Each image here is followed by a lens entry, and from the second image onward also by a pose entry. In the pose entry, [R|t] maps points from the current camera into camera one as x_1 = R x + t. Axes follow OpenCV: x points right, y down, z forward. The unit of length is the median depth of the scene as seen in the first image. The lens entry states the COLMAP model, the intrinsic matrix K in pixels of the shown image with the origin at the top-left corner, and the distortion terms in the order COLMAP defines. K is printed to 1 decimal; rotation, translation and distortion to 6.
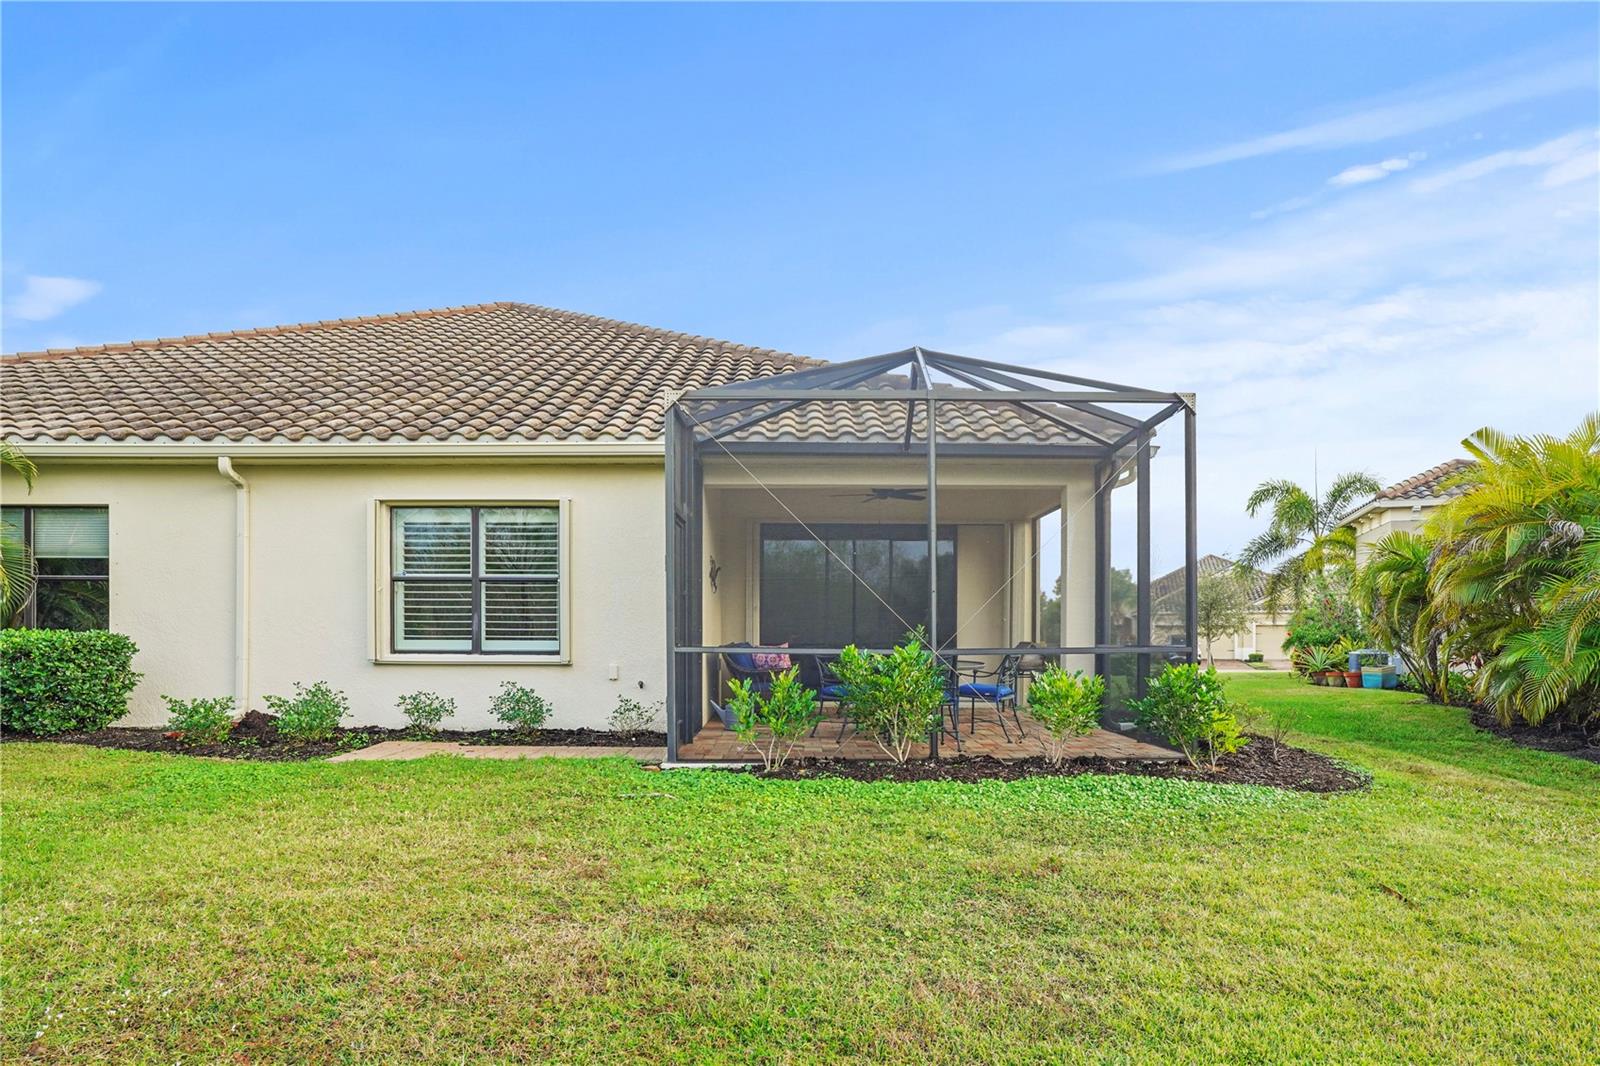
lens RADIAL K [[923.6, 0, 802.8], [0, 923.6, 597.0], [0, 0, 1]] dist [-0.042413, 0.034970]
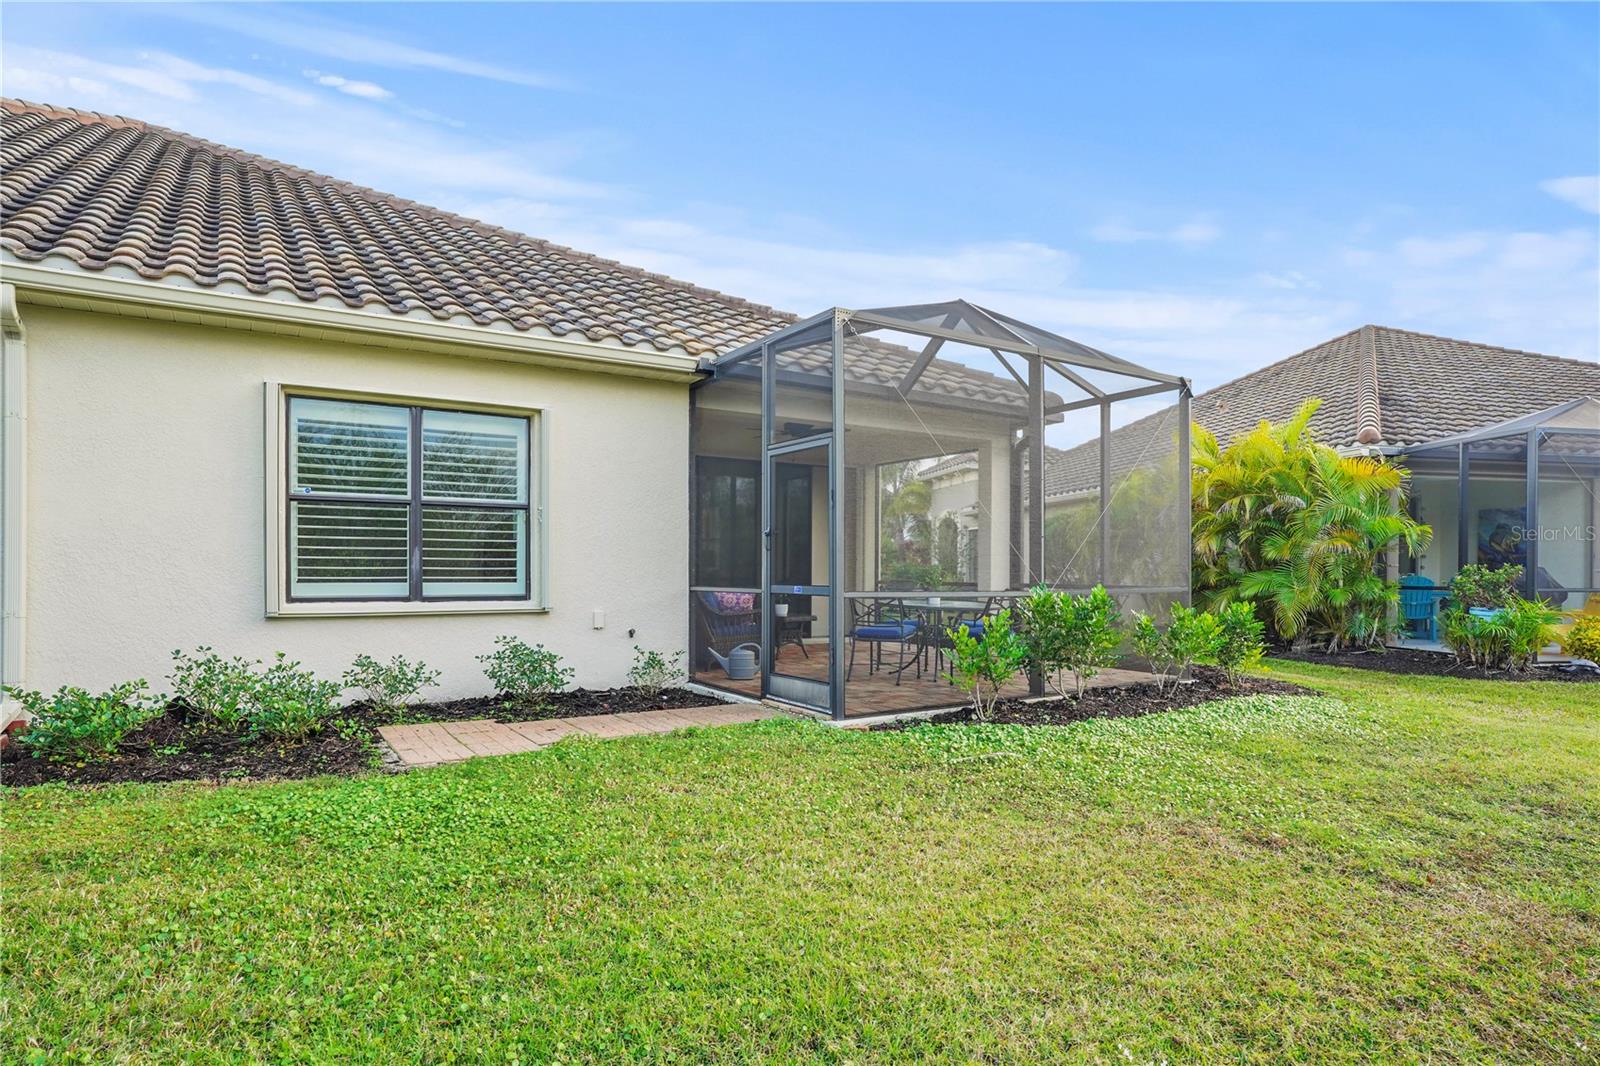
lens RADIAL K [[900.2, 0, 800.0], [0, 900.2, 533.0], [0, 0, 1]] dist [0.001070, 0.000719]
pose [[0.842294, 0.022363, 0.538554, -0.495706], [-0.024020, 0.999704, -0.003945, 0.001175], [-0.538483, -0.009613, 0.842582, 0.206419]]
